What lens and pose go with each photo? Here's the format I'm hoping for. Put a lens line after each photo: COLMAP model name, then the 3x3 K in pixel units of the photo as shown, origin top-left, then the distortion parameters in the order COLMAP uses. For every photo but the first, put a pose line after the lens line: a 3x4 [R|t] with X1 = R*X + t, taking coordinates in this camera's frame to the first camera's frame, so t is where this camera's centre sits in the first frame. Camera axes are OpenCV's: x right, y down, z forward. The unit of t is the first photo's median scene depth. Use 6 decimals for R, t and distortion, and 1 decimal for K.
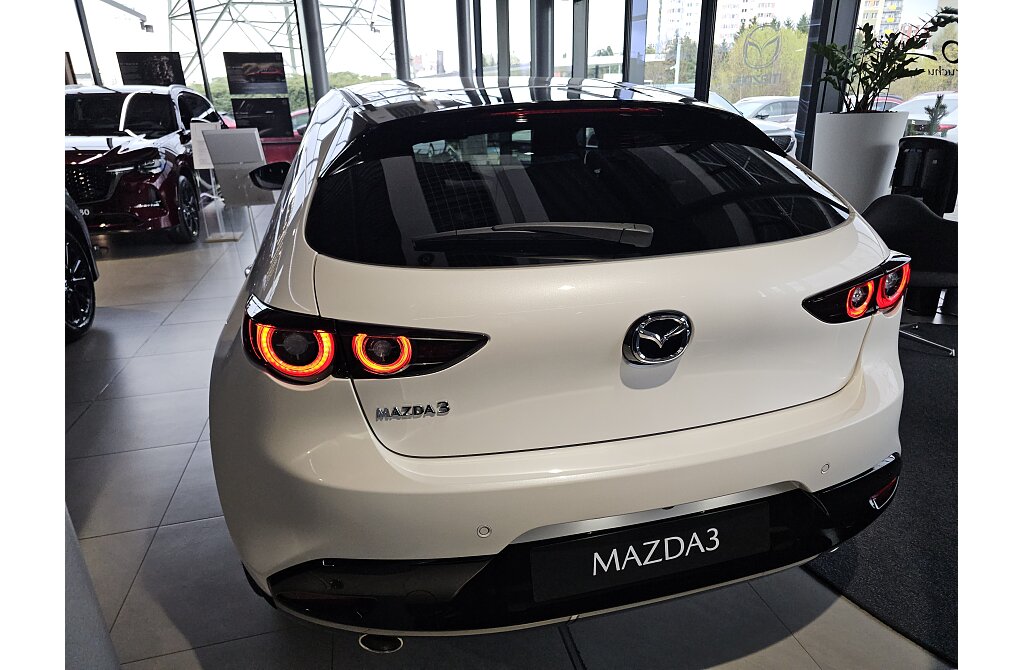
lens RADIAL K [[602.4, 0, 511.9], [0, 602.4, 333.8], [0, 0, 1]] dist [0.025103, -0.000744]
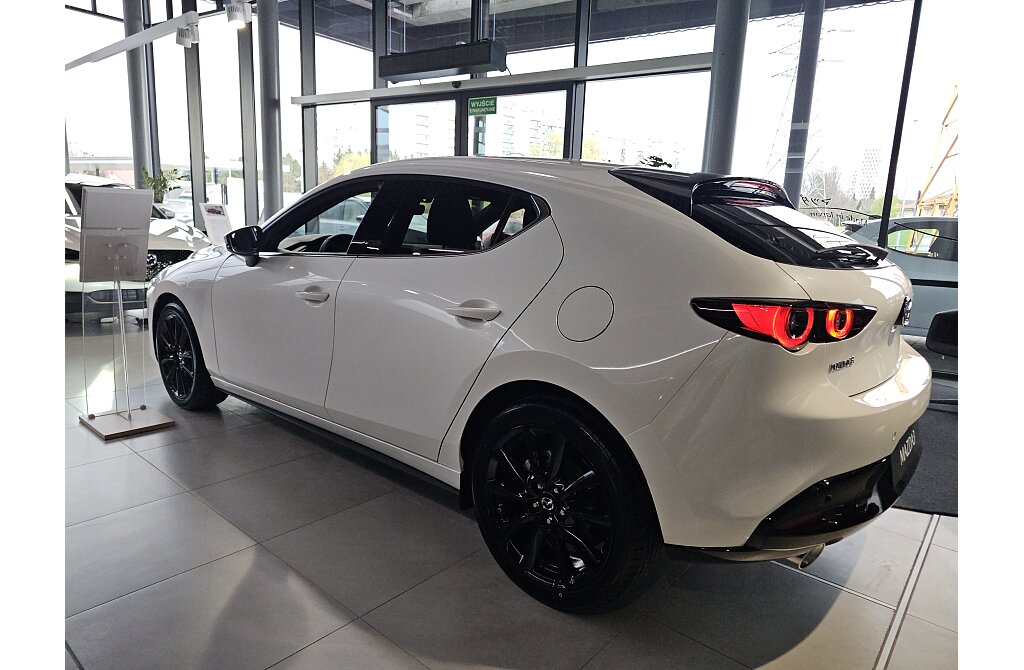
lens RADIAL K [[602.4, 0, 512.7], [0, 602.4, 334.3], [0, 0, 1]] dist [0.025103, -0.000744]
pose [[0.814492, -0.052422, 0.577802, -0.484191], [0.149951, 0.981092, -0.122366, 0.034476], [-0.560462, 0.186308, 0.806952, 0.073611]]
